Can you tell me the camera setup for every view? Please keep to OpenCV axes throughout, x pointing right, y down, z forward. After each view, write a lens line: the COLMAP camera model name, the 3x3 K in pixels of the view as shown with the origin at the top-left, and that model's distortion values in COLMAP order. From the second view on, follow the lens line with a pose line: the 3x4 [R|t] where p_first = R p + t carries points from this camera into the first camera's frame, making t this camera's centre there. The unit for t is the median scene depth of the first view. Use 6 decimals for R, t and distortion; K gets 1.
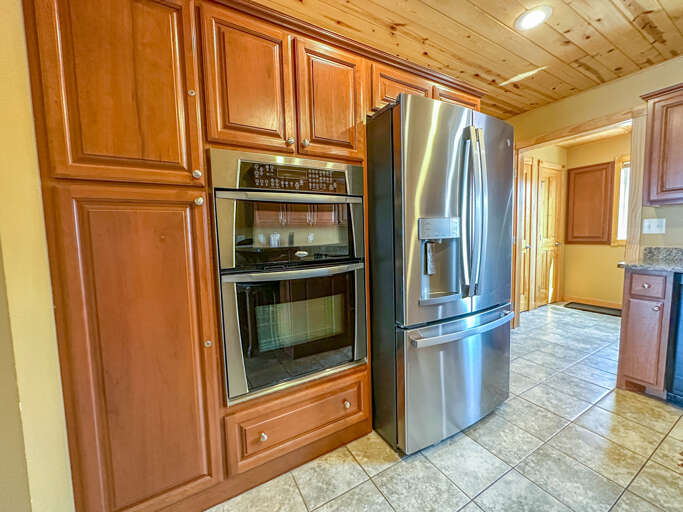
lens RADIAL K [[273.6, 0, 342.0], [0, 273.6, 256.1], [0, 0, 1]] dist [-0.001734, -0.000332]
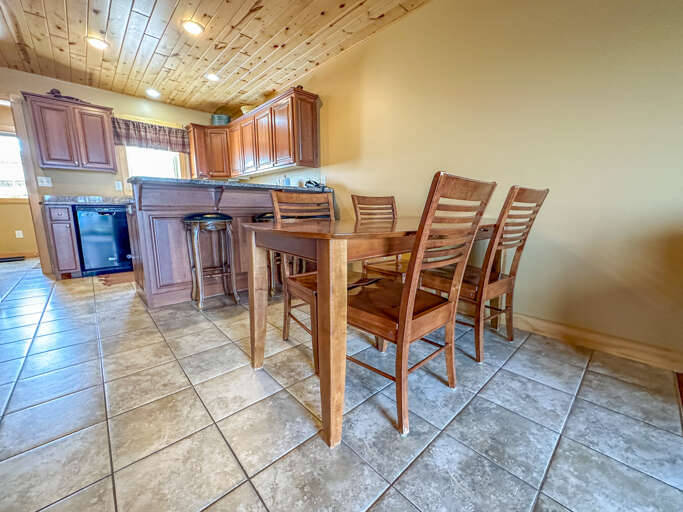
lens RADIAL K [[279.7, 0, 344.0], [0, 279.7, 255.6], [0, 0, 1]] dist [0.002848, -0.000005]
pose [[-0.223634, -0.138241, 0.964820, -1.265207], [0.079701, 0.983982, 0.159460, 0.279705], [-0.971409, 0.112558, -0.209034, -0.426828]]
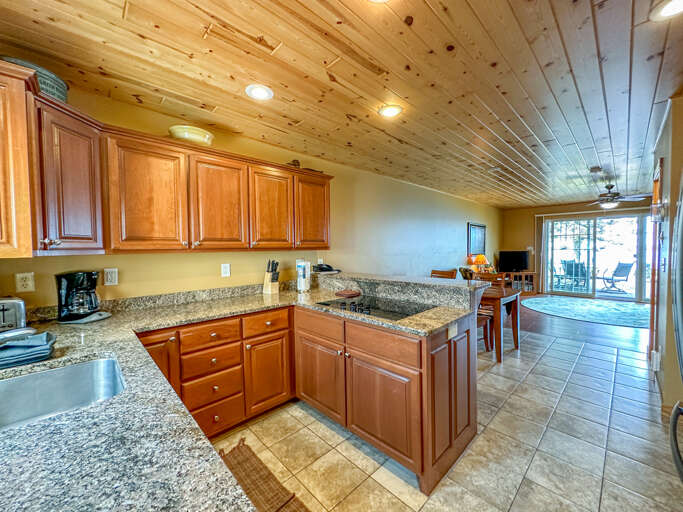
lens RADIAL K [[279.7, 0, 344.0], [0, 279.7, 255.6], [0, 0, 1]] dist [0.002848, -0.000005]
pose [[-0.965115, 0.045928, -0.257767, 1.412511], [0.019402, 0.994333, 0.104523, -0.259992], [0.261107, 0.095876, -0.960537, 1.402215]]
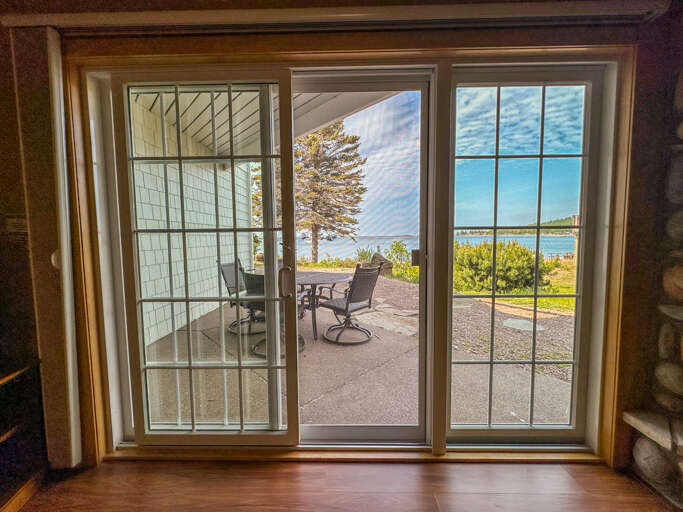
lens RADIAL K [[279.7, 0, 344.0], [0, 279.7, 255.6], [0, 0, 1]] dist [0.002848, -0.000005]
pose [[-0.504861, 0.094187, -0.858046, -3.142958], [-0.036423, 0.990820, 0.130193, 0.161844], [0.862432, 0.096982, -0.496796, -1.382820]]
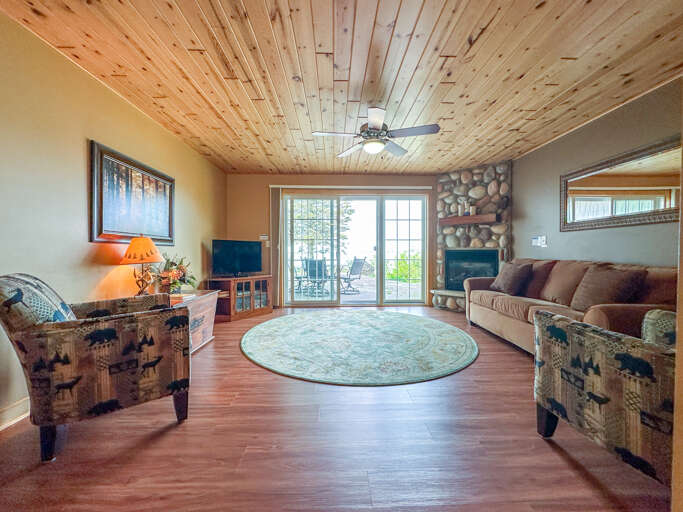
lens RADIAL K [[273.6, 0, 342.0], [0, 273.6, 256.1], [0, 0, 1]] dist [-0.001734, -0.000332]
pose [[-0.470529, 0.044806, -0.881246, -0.903884], [-0.048538, 0.995884, 0.076551, 0.149614], [0.881049, 0.078793, -0.466417, -0.406910]]
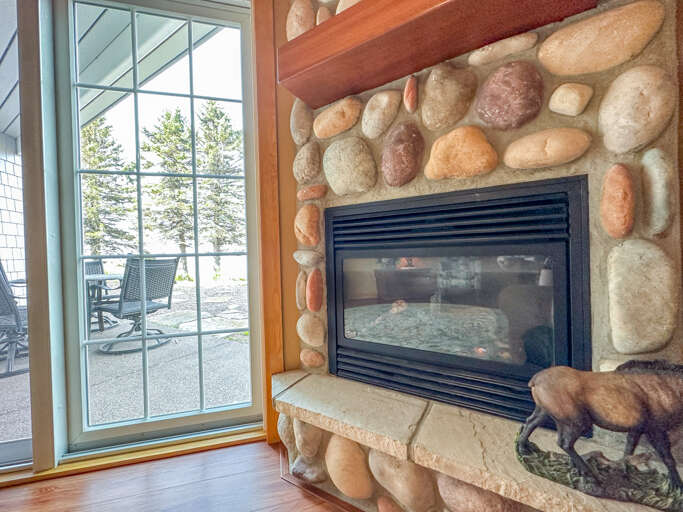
lens RADIAL K [[279.7, 0, 344.0], [0, 279.7, 255.6], [0, 0, 1]] dist [0.002848, -0.000005]
pose [[-0.266612, 0.043133, -0.962838, -3.644017], [-0.038057, 0.997748, 0.055235, 0.356662], [0.963052, 0.051369, -0.264370, -0.582509]]
